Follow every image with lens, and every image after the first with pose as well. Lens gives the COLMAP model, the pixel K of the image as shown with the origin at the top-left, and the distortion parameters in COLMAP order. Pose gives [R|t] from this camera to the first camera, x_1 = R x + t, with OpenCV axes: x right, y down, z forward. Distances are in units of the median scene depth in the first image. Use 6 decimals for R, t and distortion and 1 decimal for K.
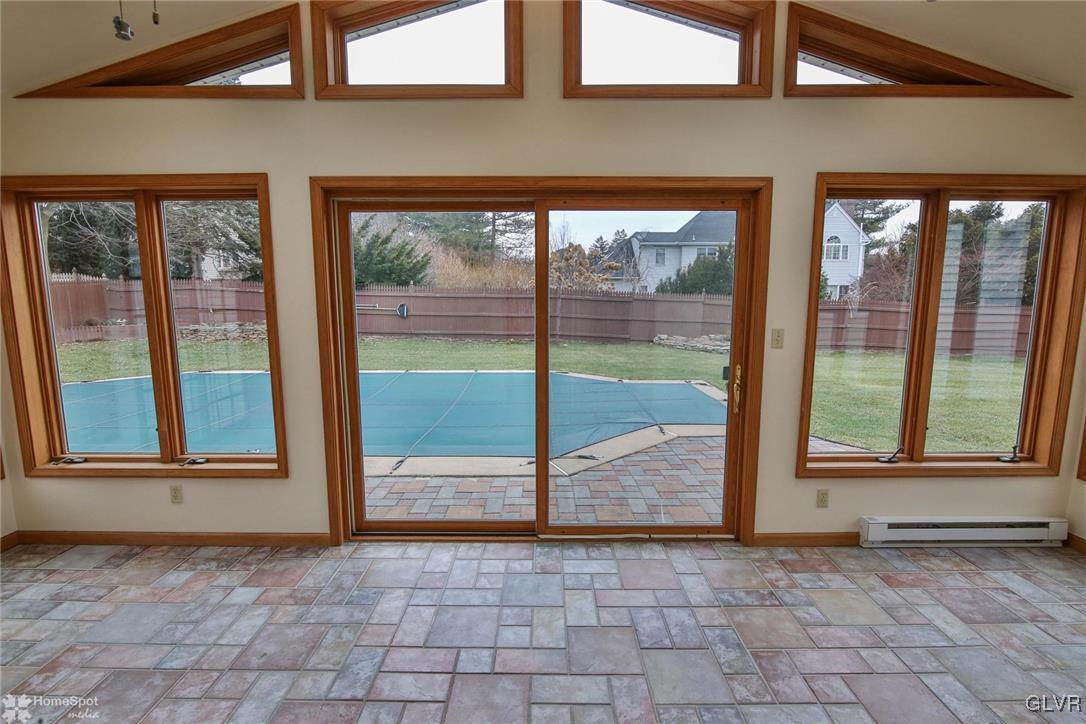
lens RADIAL K [[528.4, 0, 542.0], [0, 528.4, 364.7], [0, 0, 1]] dist [-0.020460, 0.002078]
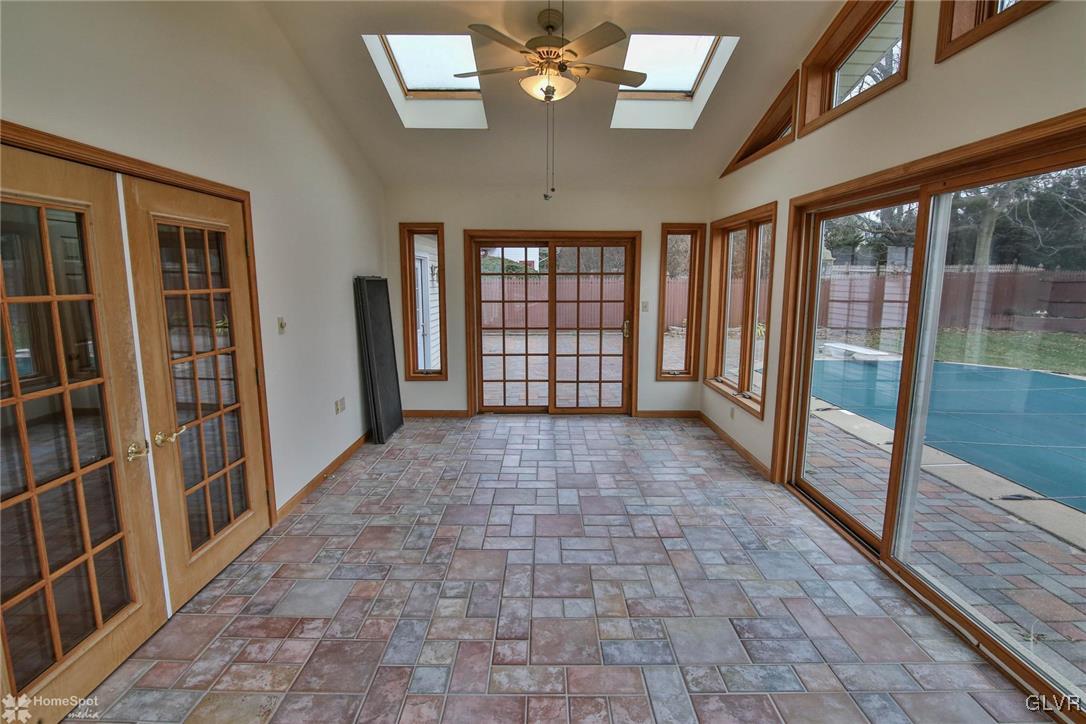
lens RADIAL K [[528.4, 0, 544.7], [0, 528.4, 362.5], [0, 0, 1]] dist [-0.020460, 0.002078]
pose [[0.007557, 0.158150, -0.987386, 0.845168], [-0.141700, 0.977620, 0.155501, -0.066944], [0.989881, 0.138738, 0.029797, 0.370243]]
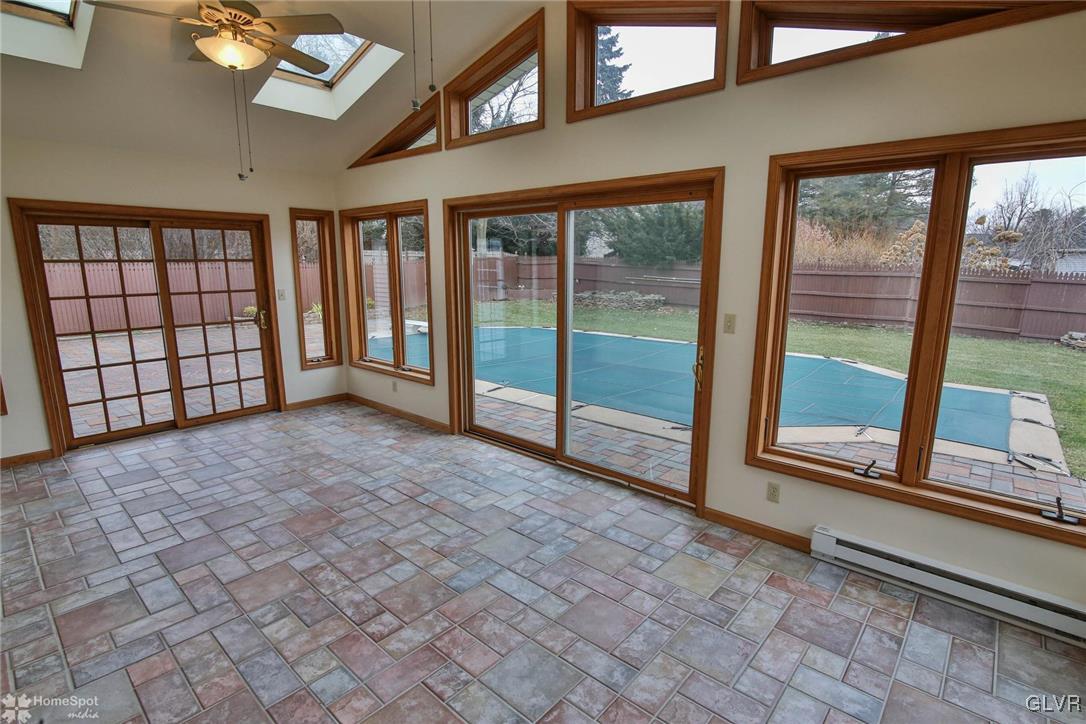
lens RADIAL K [[528.4, 0, 542.1], [0, 528.4, 363.0], [0, 0, 1]] dist [-0.020460, 0.002078]
pose [[0.750198, 0.125890, -0.649119, 0.812953], [-0.095662, 0.992044, 0.081838, -0.021130], [0.654257, 0.000701, 0.756272, -0.015871]]
